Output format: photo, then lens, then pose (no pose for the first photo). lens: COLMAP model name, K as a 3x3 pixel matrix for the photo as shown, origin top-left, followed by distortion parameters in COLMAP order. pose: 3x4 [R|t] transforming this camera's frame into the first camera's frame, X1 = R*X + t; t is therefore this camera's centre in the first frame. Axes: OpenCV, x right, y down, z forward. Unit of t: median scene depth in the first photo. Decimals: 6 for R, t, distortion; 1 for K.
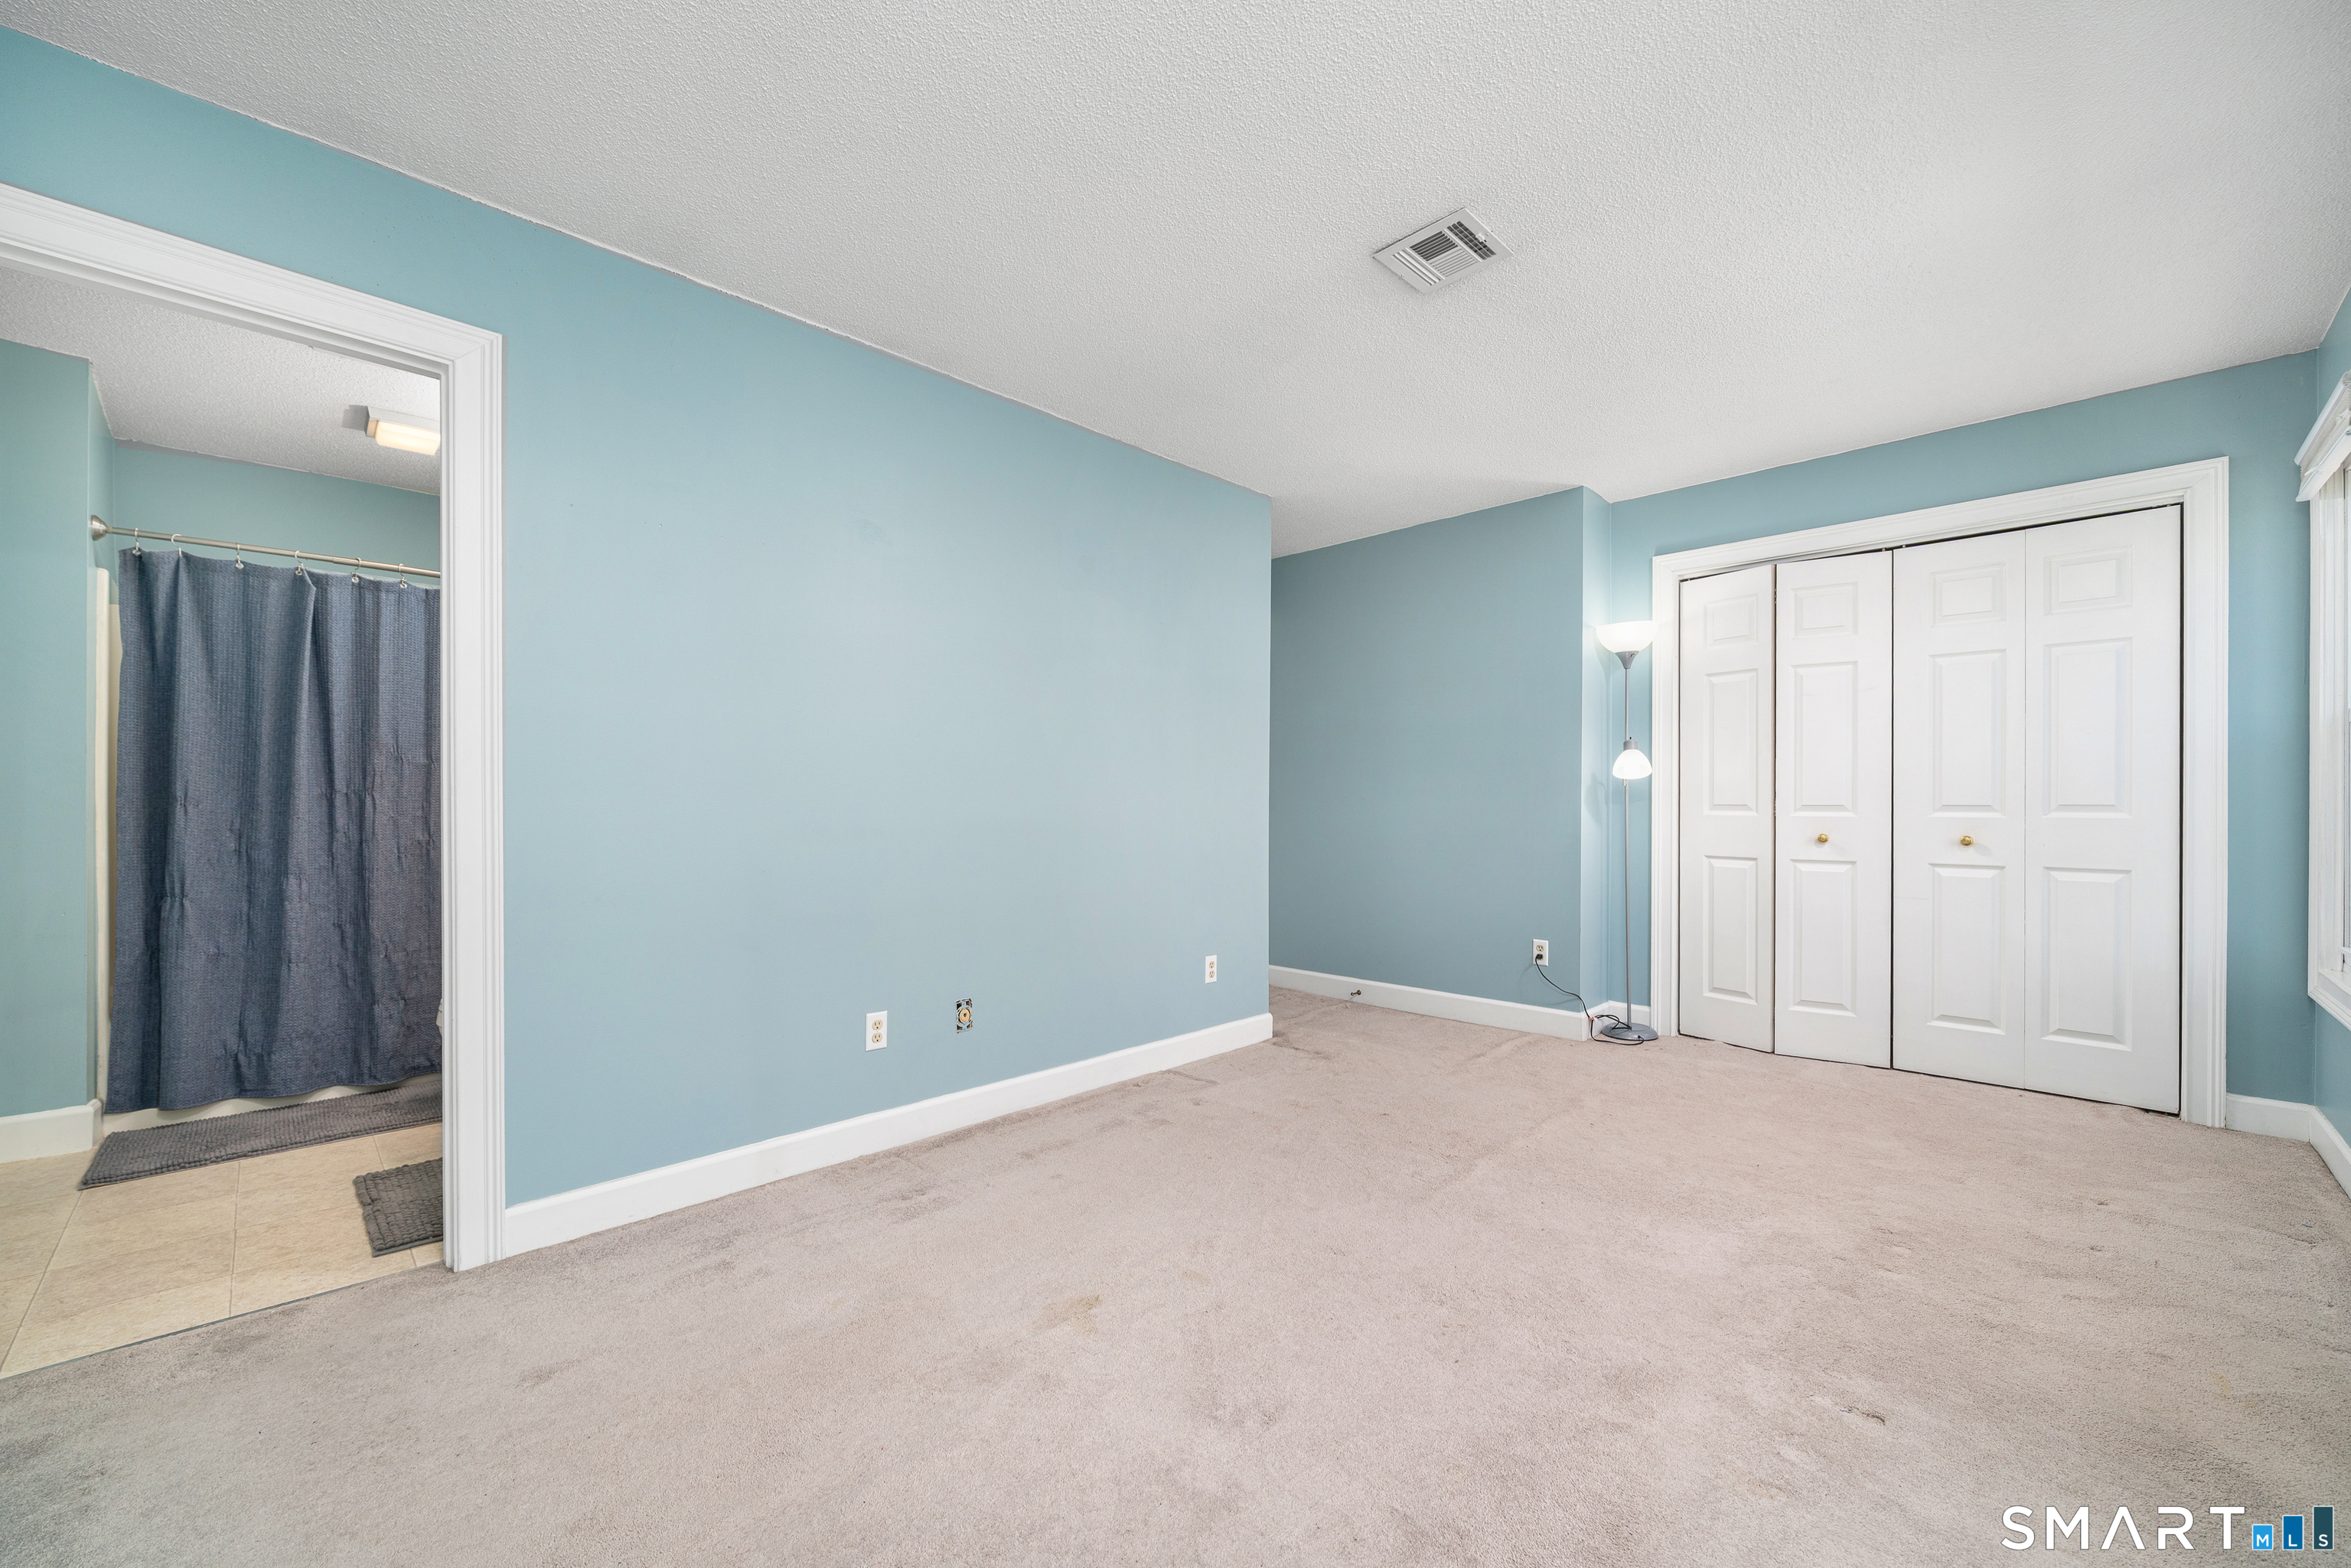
lens RADIAL K [[906.6, 0, 1156.1], [0, 906.6, 804.1], [0, 0, 1]] dist [0.000698, -0.000605]
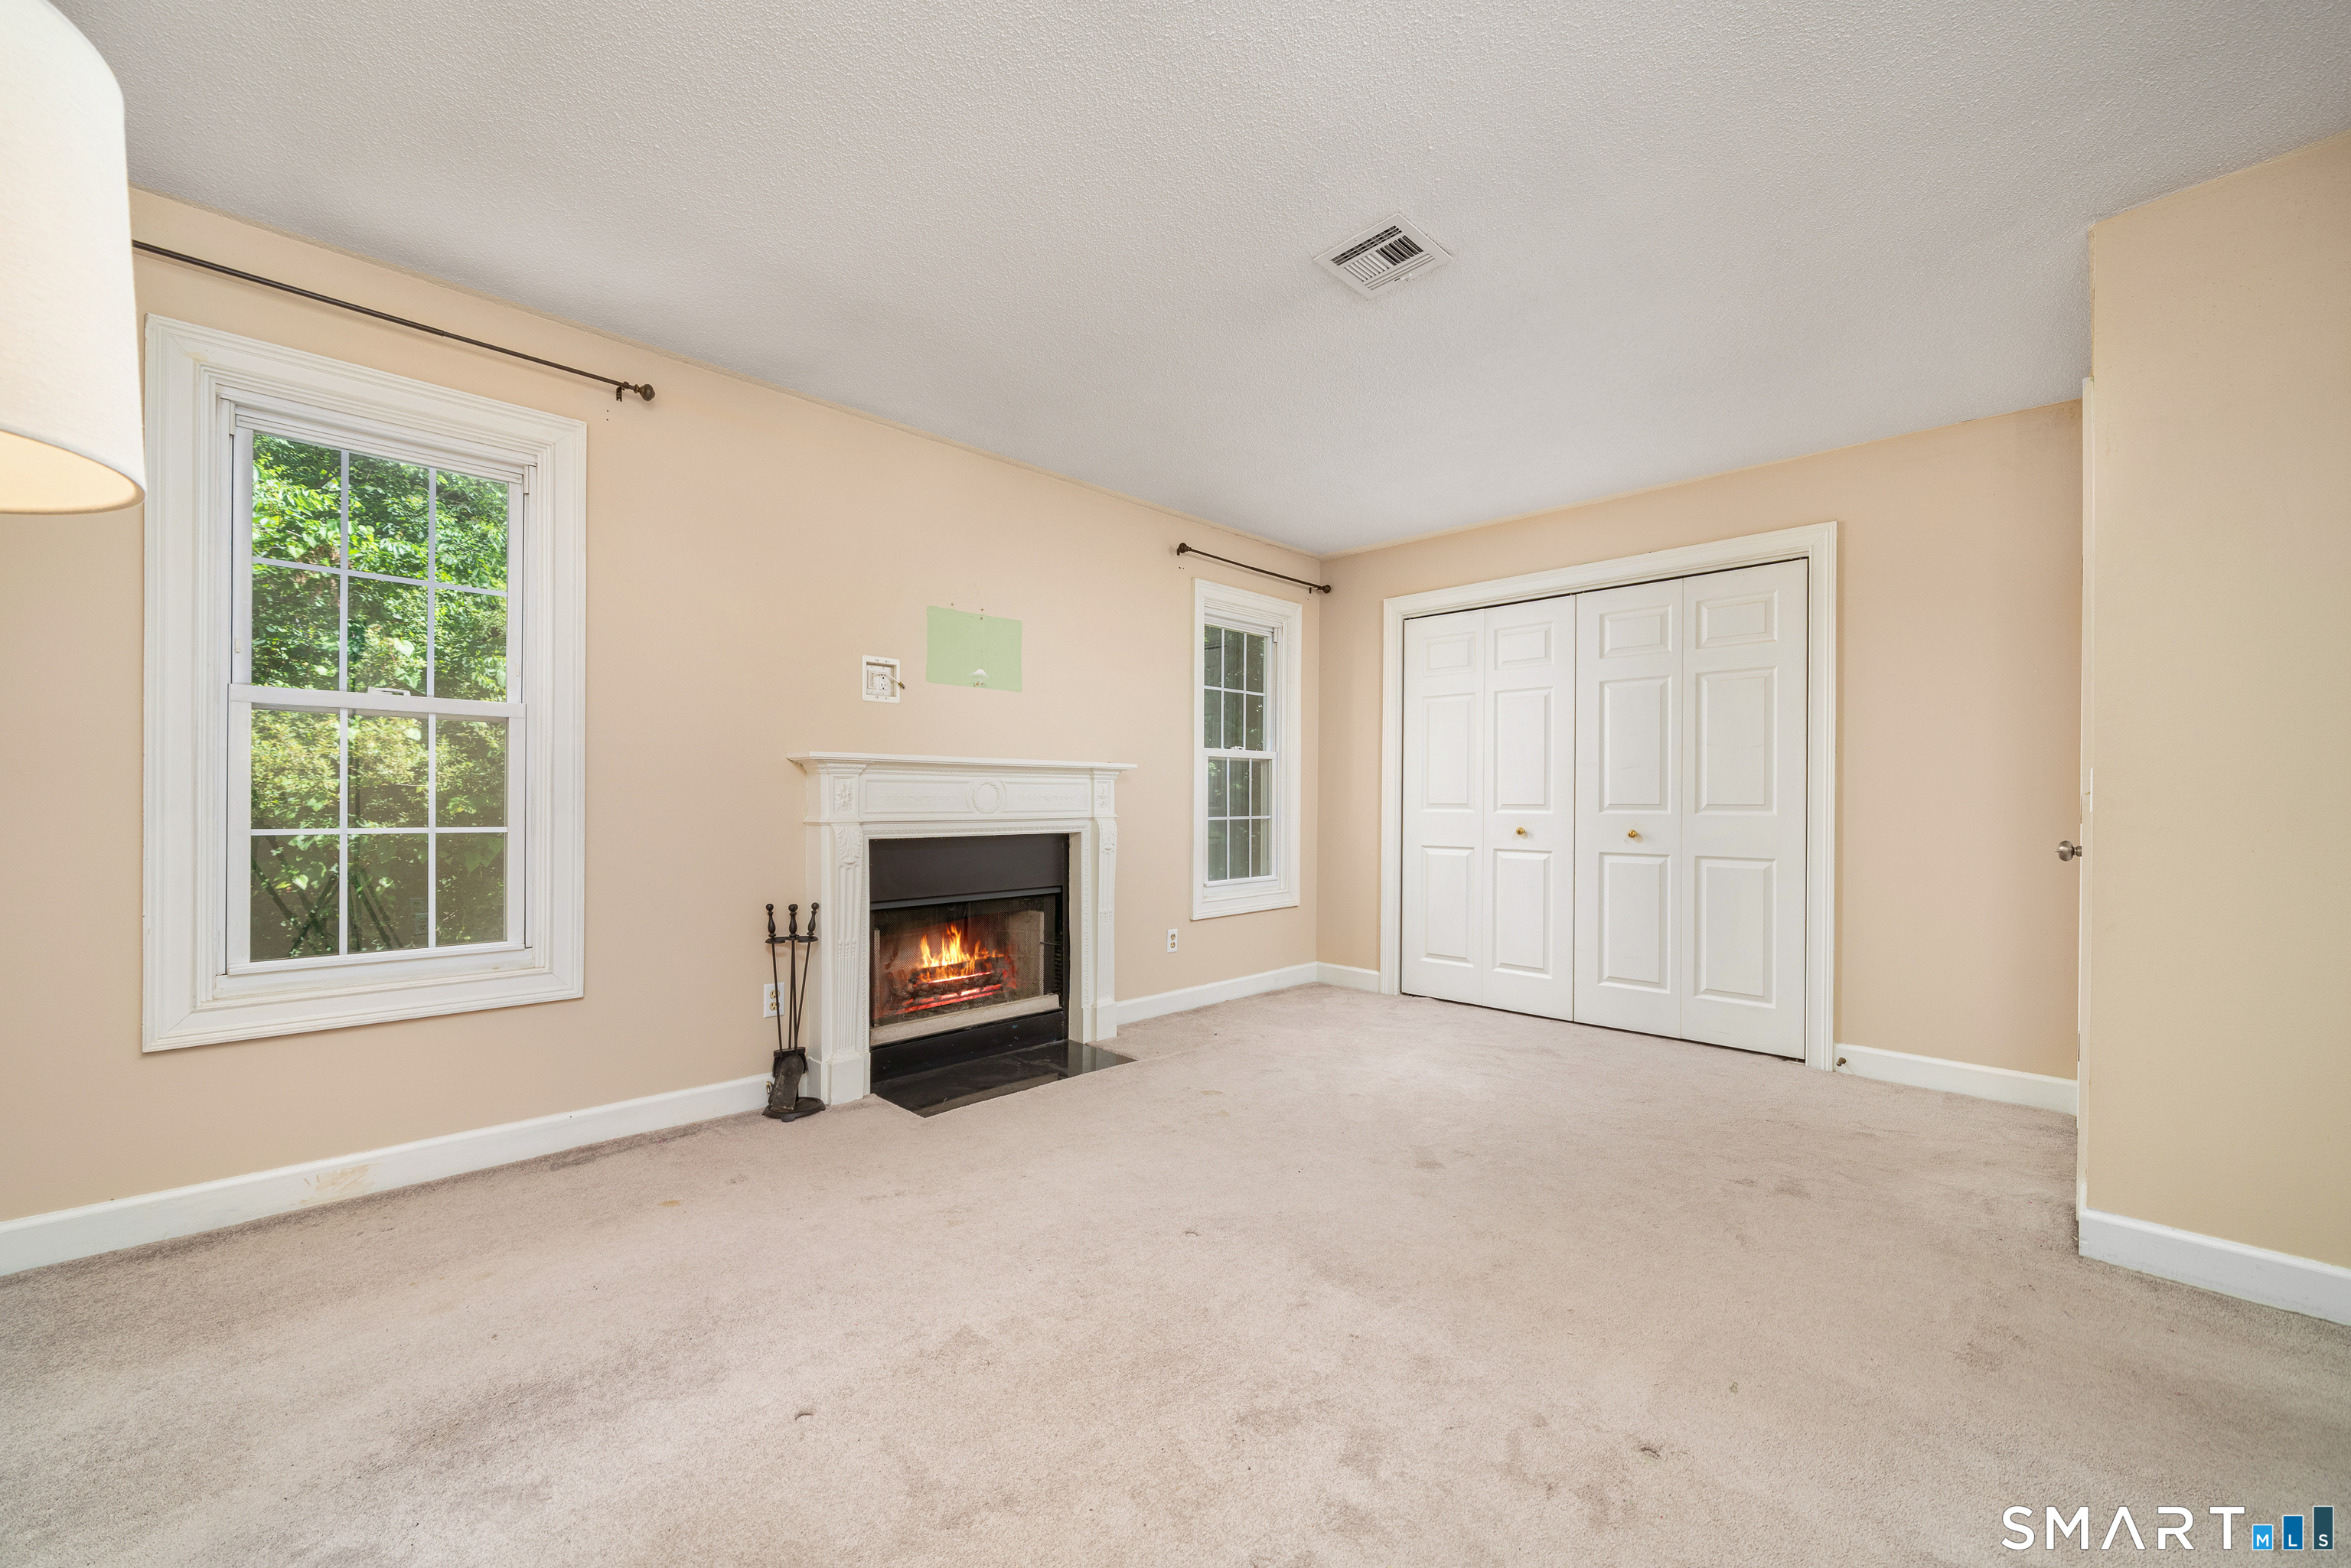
lens RADIAL K [[906.6, 0, 1113.8], [0, 906.6, 786.1], [0, 0, 1]] dist [0.000698, -0.000605]
pose [[0.999716, 0.004505, -0.023398, 0.235276], [-0.004888, 0.999854, -0.016346, -0.000514], [0.023321, 0.016456, 0.999593, -0.237595]]
